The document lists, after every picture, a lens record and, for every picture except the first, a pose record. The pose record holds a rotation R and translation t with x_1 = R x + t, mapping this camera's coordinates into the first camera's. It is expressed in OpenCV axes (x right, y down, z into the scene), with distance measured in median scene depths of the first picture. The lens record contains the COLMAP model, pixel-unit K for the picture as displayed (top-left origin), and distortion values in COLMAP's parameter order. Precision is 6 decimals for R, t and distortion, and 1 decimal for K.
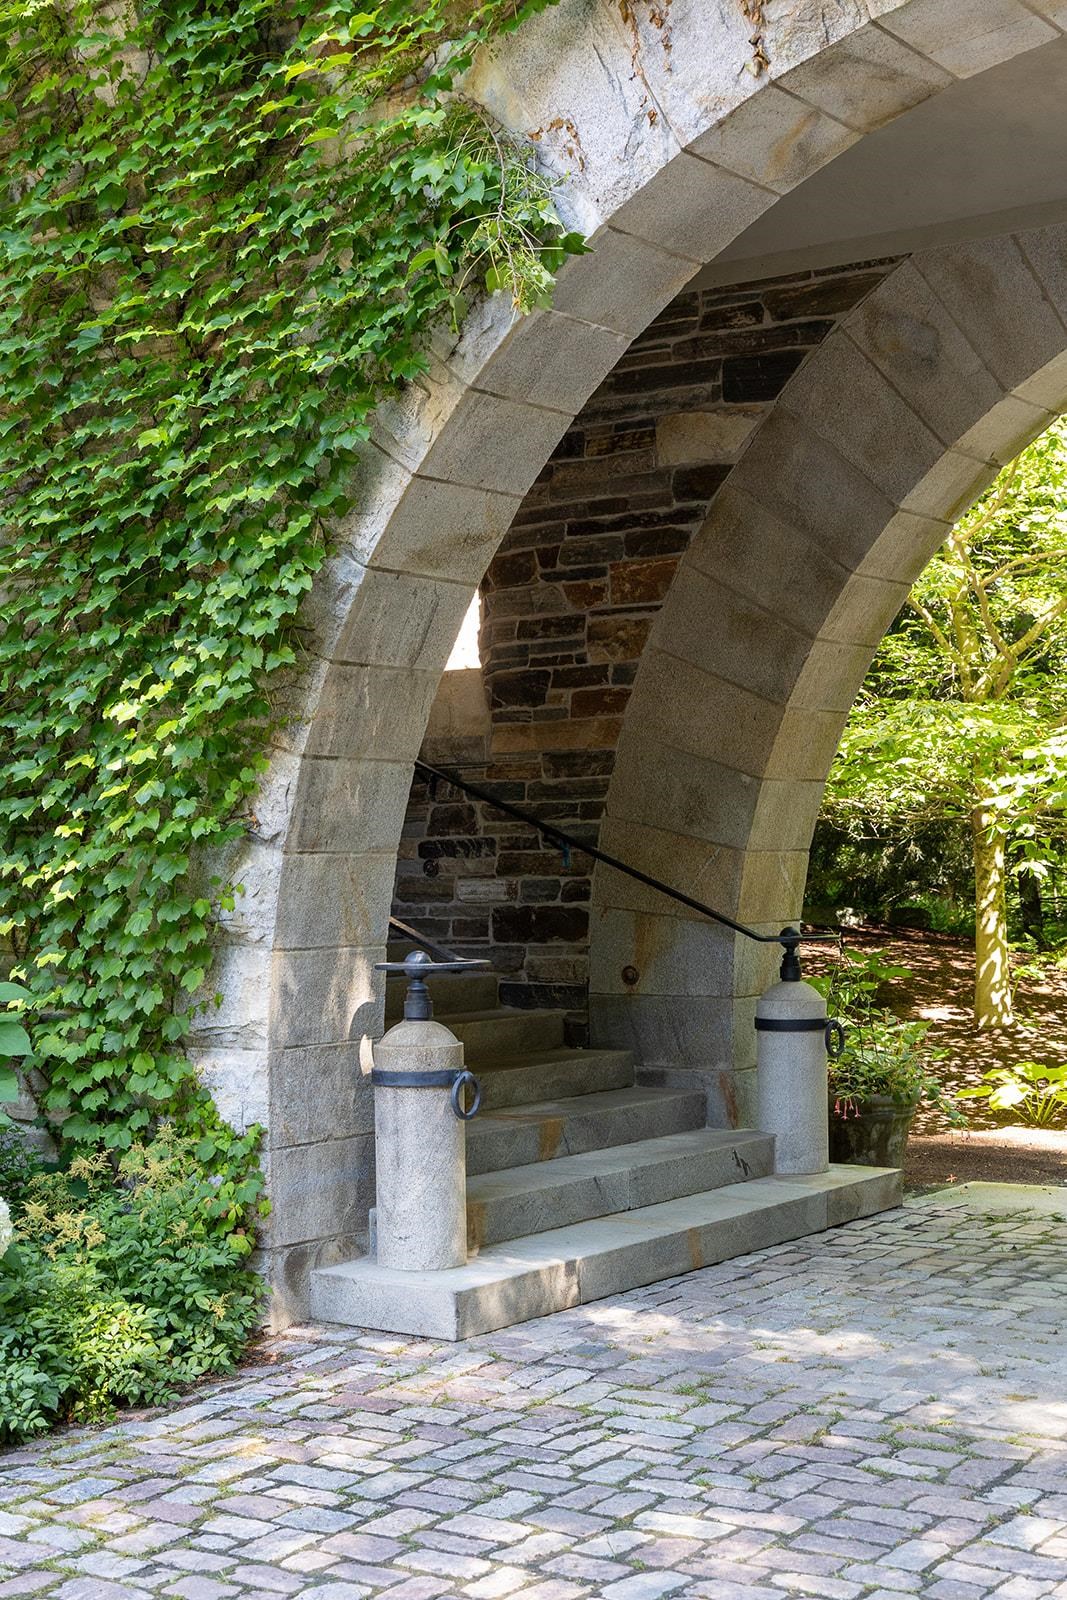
lens RADIAL K [[2253.7, 0, 533.5], [0, 2253.7, 800.0], [0, 0, 1]] dist [0.031703, 0.032315]
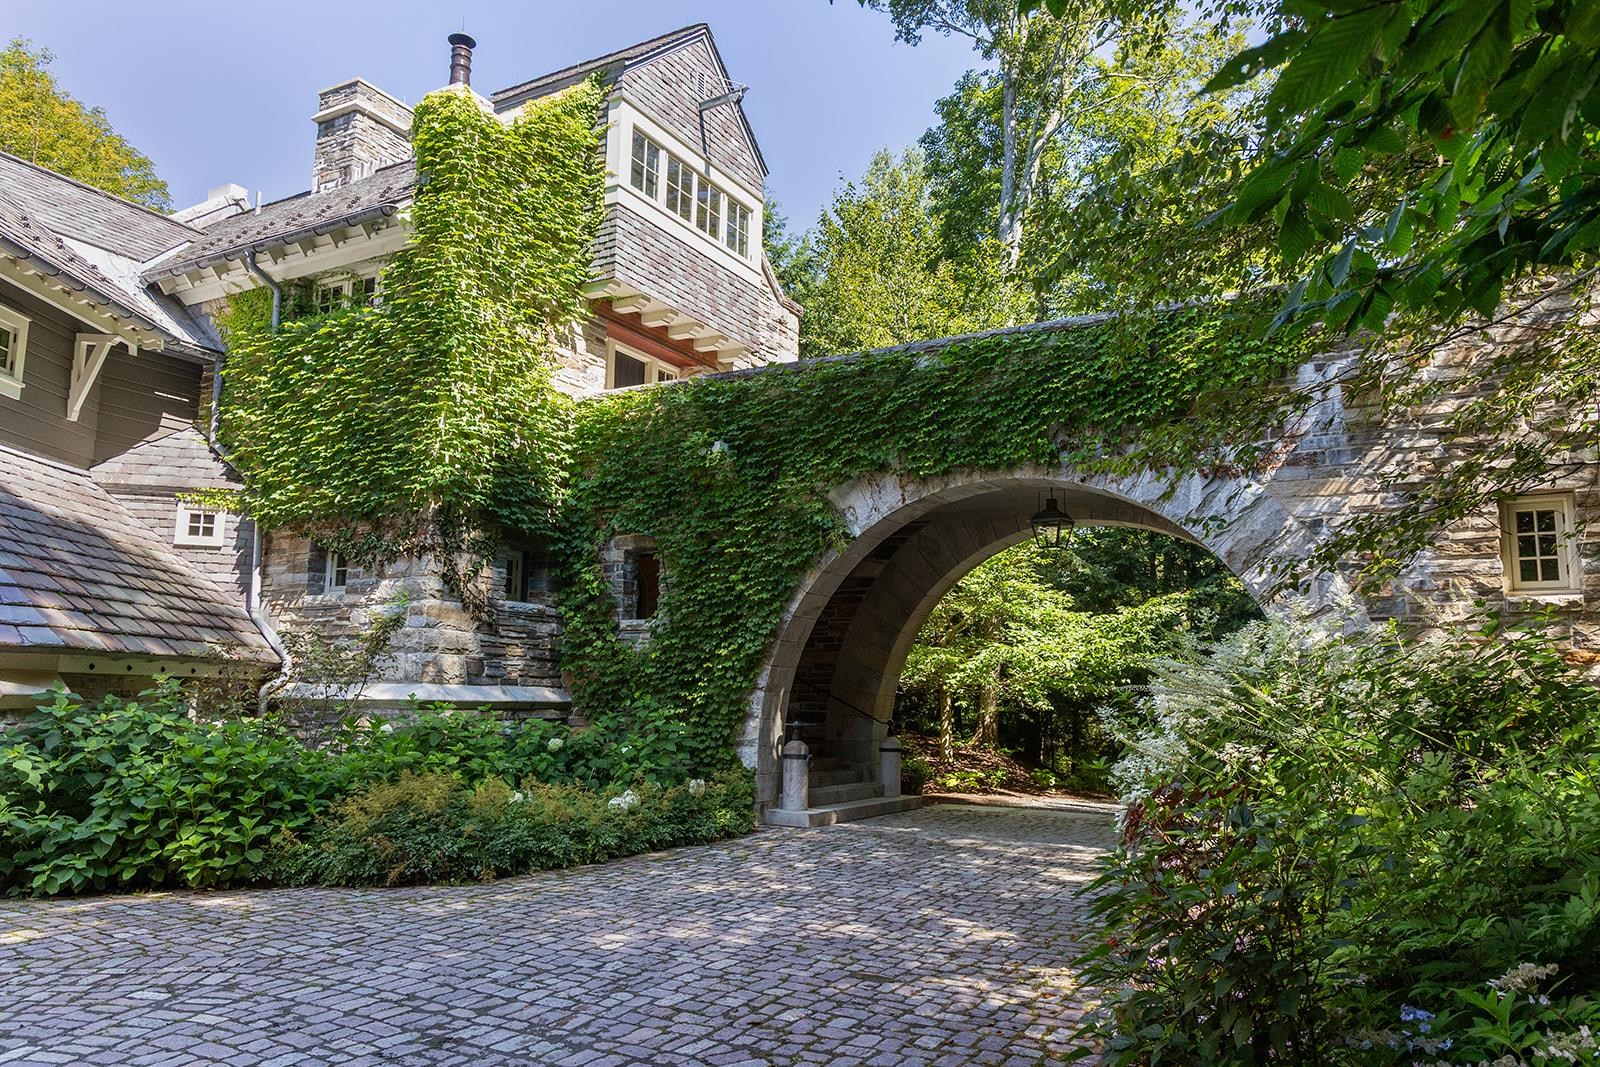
lens RADIAL K [[1114.4, 0, 825.4], [0, 1114.4, 541.9], [0, 0, 1]] dist [0.005464, 0.001562]
pose [[0.994219, 0.044787, 0.097582, -0.198524], [-0.033281, 0.992633, -0.116504, -0.011269], [-0.102081, 0.112582, 0.988385, -0.821120]]
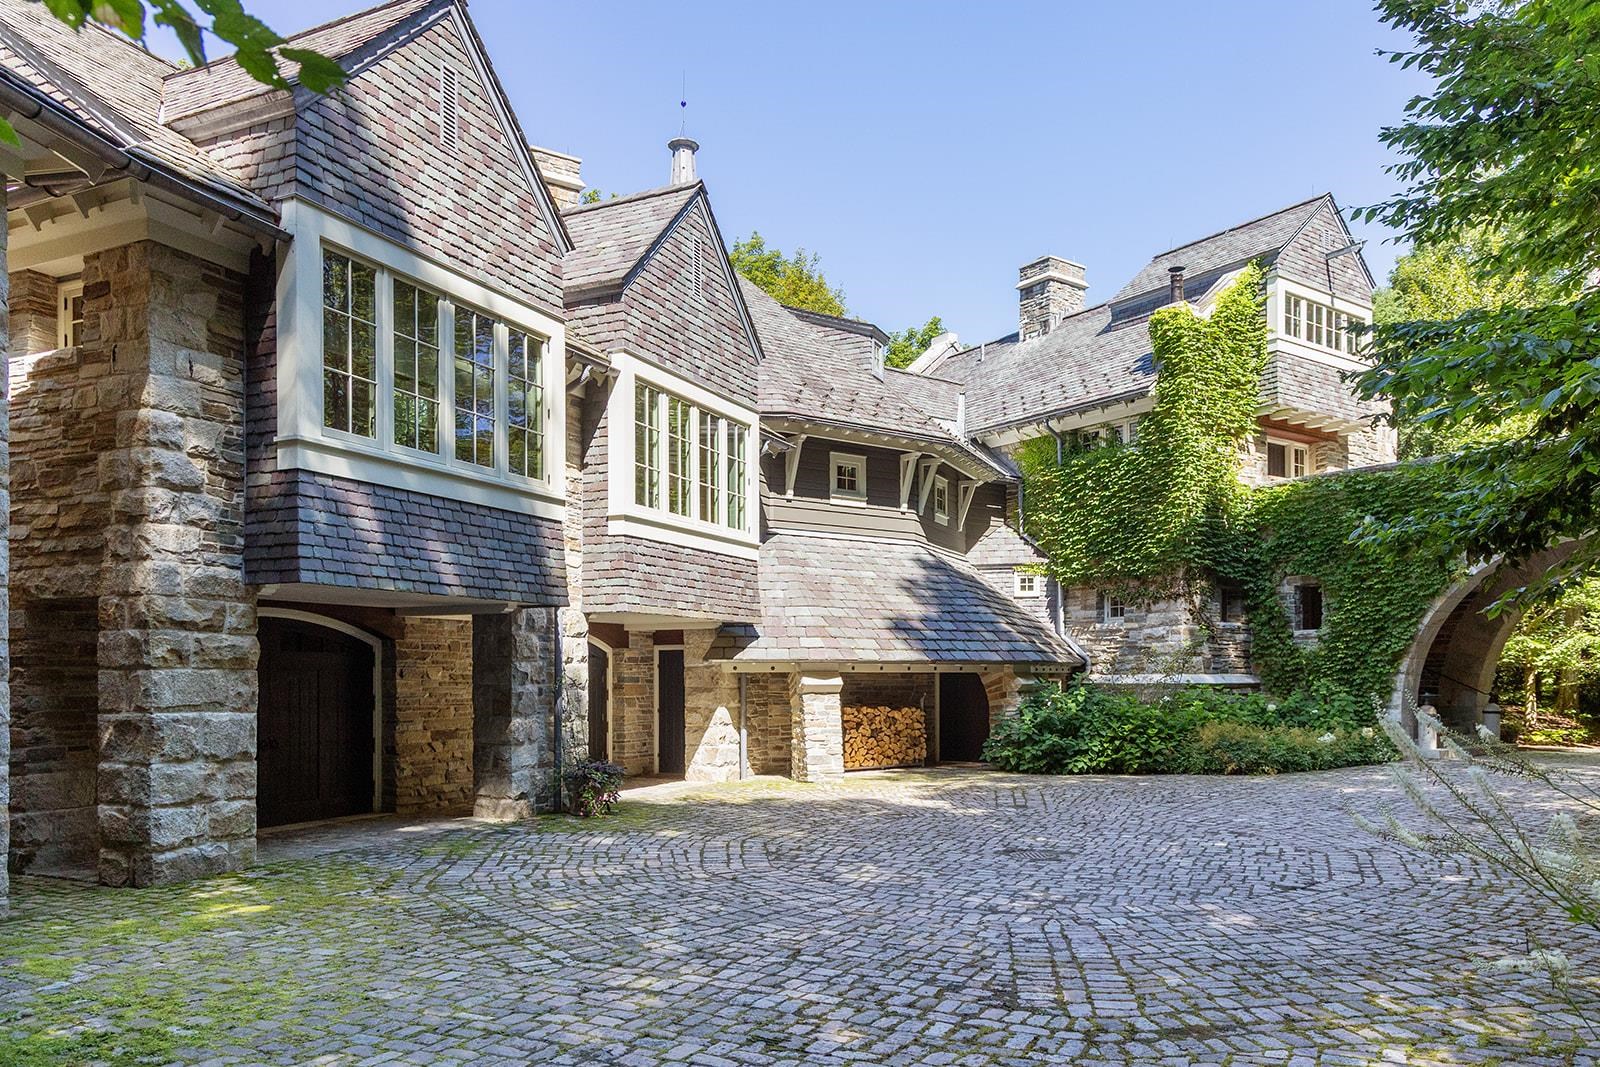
lens RADIAL K [[1125.8, 0, 801.0], [0, 1125.8, 679.1], [0, 0, 1]] dist [-0.000671, -0.002846]
pose [[0.940628, 0.013197, -0.339183, -0.583369], [-0.002234, 0.999463, 0.032692, -0.056660], [0.339433, -0.029993, 0.940152, -2.215557]]
